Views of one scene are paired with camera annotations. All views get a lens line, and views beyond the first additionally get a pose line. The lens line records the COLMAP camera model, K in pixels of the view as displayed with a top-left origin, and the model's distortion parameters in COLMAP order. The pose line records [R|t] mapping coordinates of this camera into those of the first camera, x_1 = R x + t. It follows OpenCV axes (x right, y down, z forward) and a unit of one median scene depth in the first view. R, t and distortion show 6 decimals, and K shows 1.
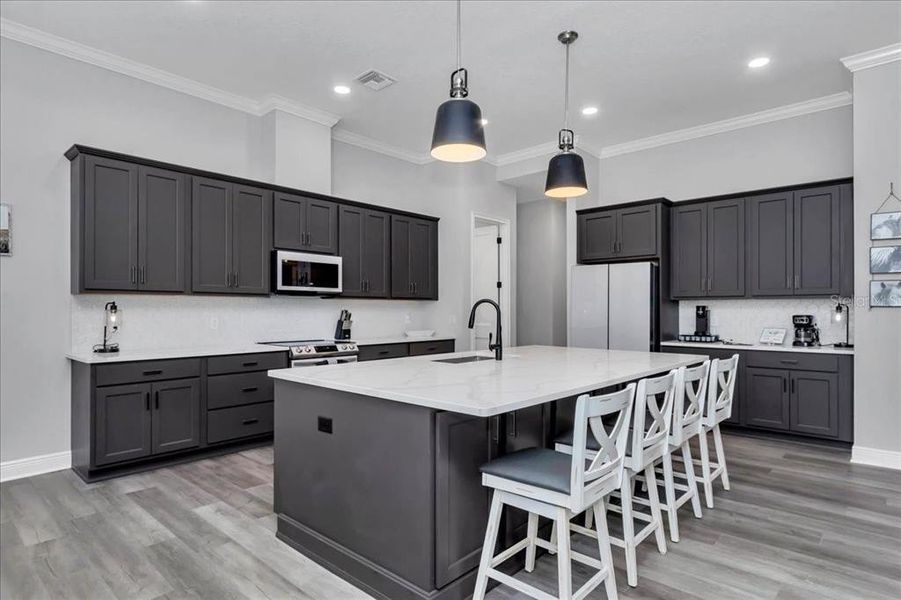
lens RADIAL K [[500.0, 0, 454.9], [0, 500.0, 308.6], [0, 0, 1]] dist [-0.001407, 0.000053]
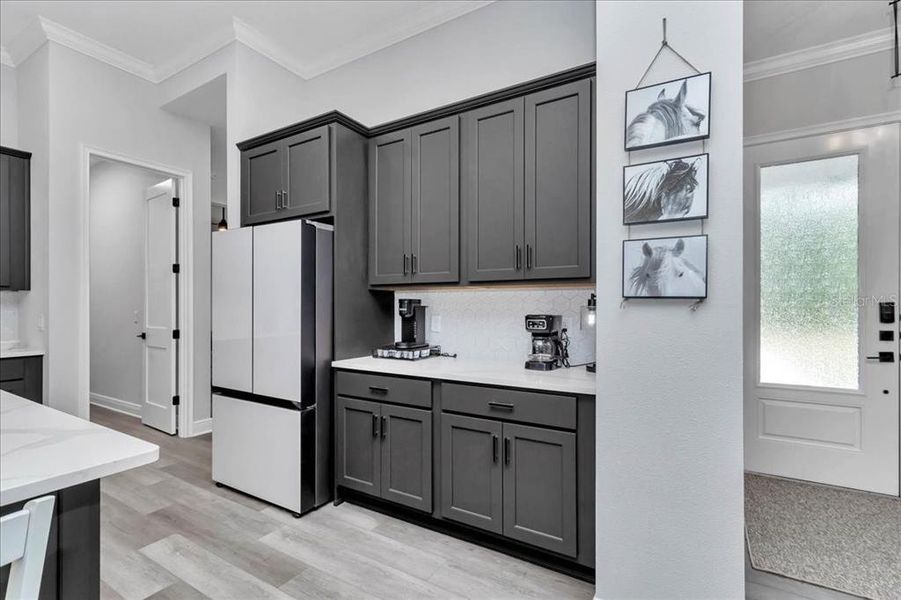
lens RADIAL K [[430.3, 0, 452.0], [0, 430.3, 307.1], [0, 0, 1]] dist [0.000438, 0.000315]
pose [[0.980236, -0.000576, 0.197829, 0.495559], [-0.000329, 0.999990, 0.004542, 0.002148], [-0.197830, -0.004518, 0.980226, 0.534103]]
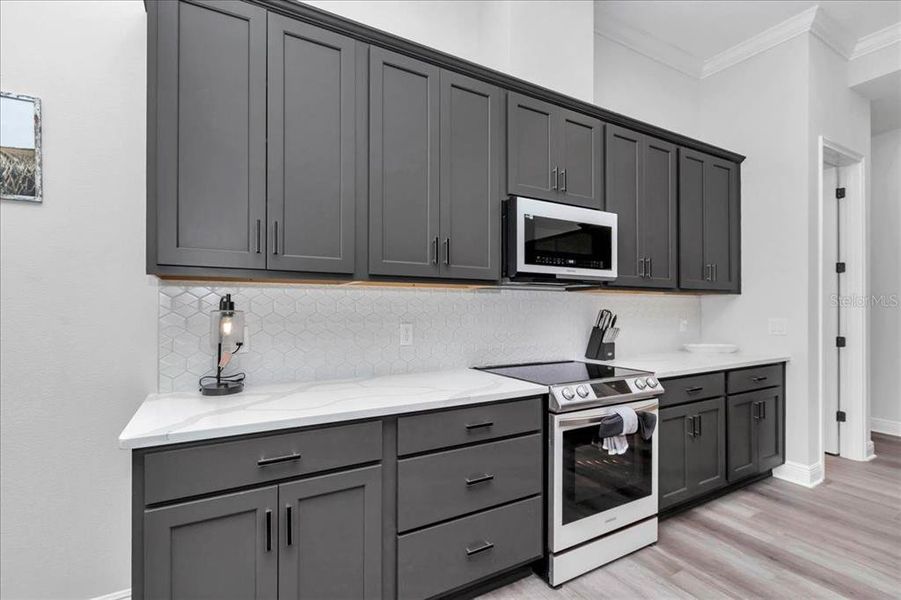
lens RADIAL K [[430.3, 0, 452.0], [0, 430.3, 307.1], [0, 0, 1]] dist [0.000438, 0.000315]
pose [[0.950117, 0.001185, -0.311891, -0.276173], [-0.000875, 0.999999, 0.001135, -0.001269], [0.311892, -0.000805, 0.950117, 0.545440]]
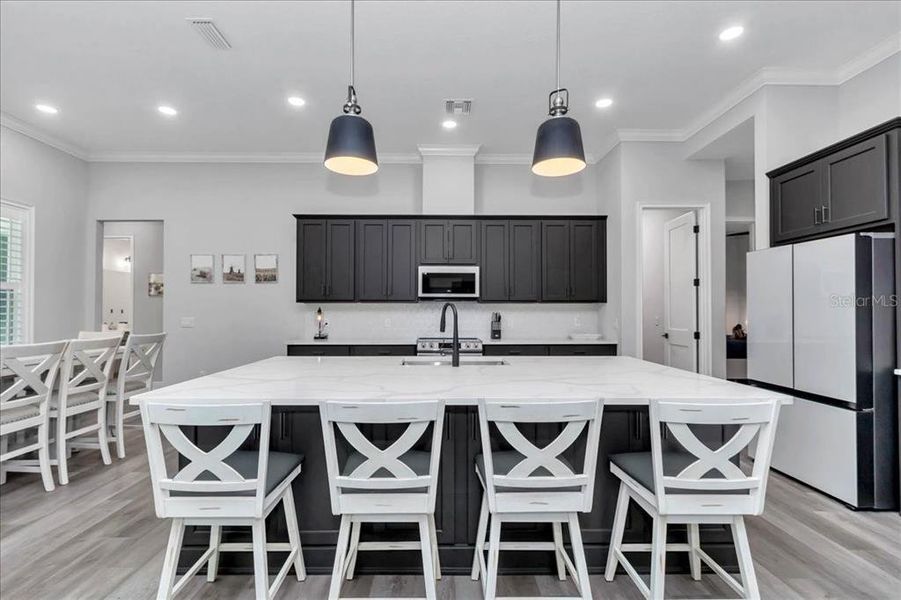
lens RADIAL K [[415.4, 0, 438.7], [0, 415.4, 307.3], [0, 0, 1]] dist [0.000045, 0.000781]
pose [[0.673565, -0.008971, -0.739073, 0.455800], [0.001973, 0.999945, -0.010339, -0.000243], [0.739125, 0.005506, 0.673546, 0.322604]]
